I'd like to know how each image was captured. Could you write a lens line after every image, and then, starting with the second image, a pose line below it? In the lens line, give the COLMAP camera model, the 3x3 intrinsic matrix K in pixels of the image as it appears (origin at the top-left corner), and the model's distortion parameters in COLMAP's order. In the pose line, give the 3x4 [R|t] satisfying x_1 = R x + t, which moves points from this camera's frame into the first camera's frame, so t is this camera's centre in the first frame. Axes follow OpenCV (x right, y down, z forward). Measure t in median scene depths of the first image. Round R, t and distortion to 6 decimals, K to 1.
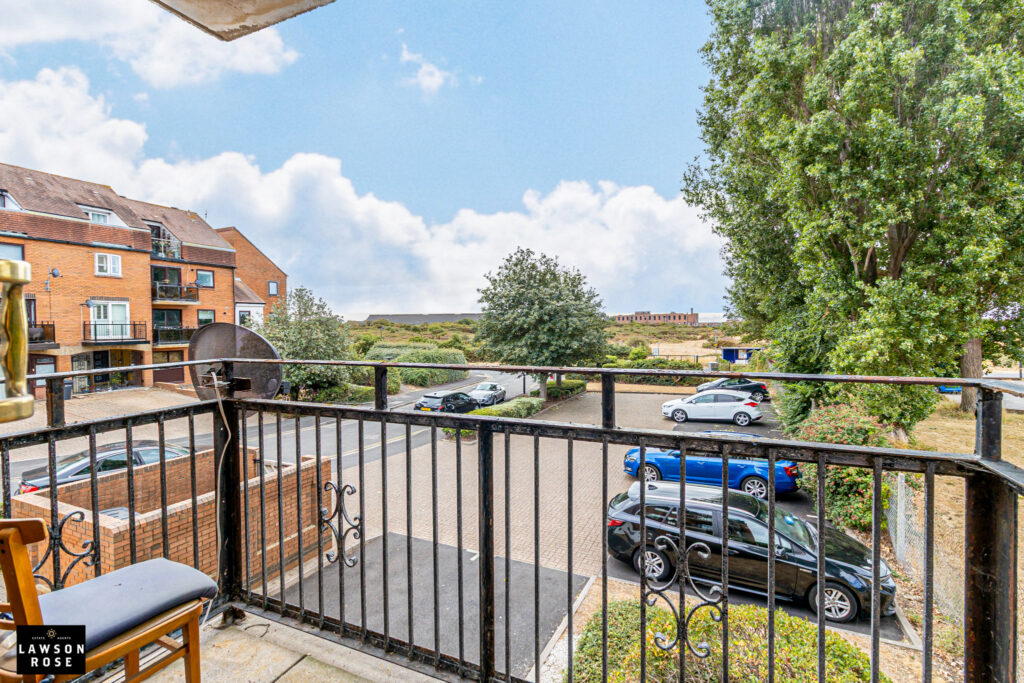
lens RADIAL K [[473.8, 0, 512.0], [0, 473.8, 341.5], [0, 0, 1]] dist [-0.000249, -0.000025]
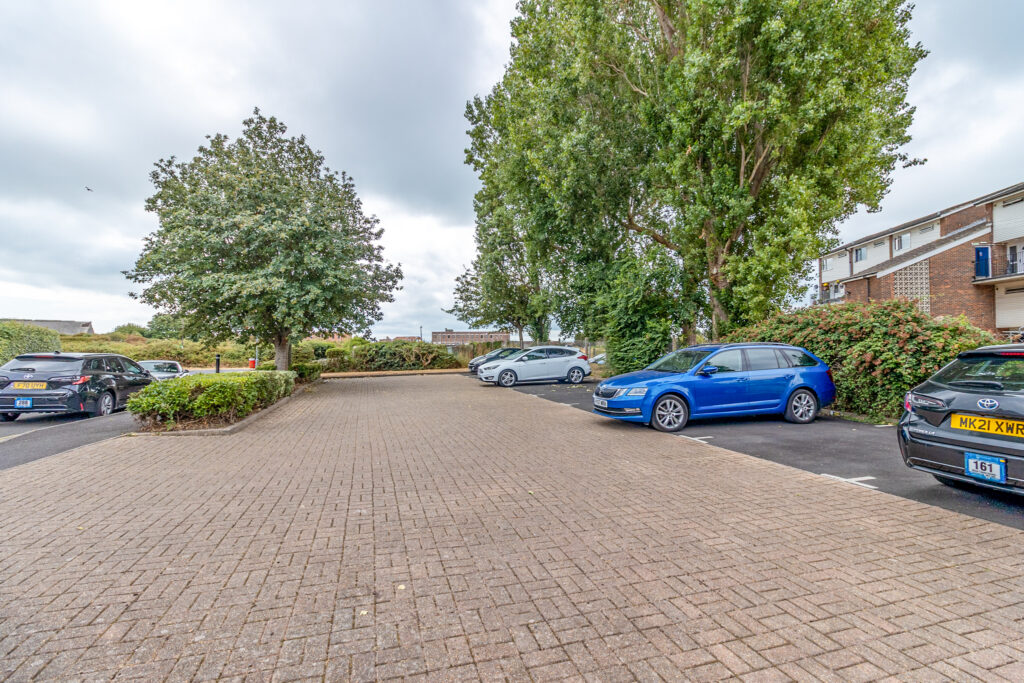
lens RADIAL K [[468.5, 0, 509.7], [0, 468.5, 338.6], [0, 0, 1]] dist [0.006111, 0.000363]
pose [[0.744518, 0.021045, 0.667271, -0.148336], [0.023113, 0.998091, -0.057268, 0.134596], [-0.667202, 0.058060, 0.742610, 0.429087]]
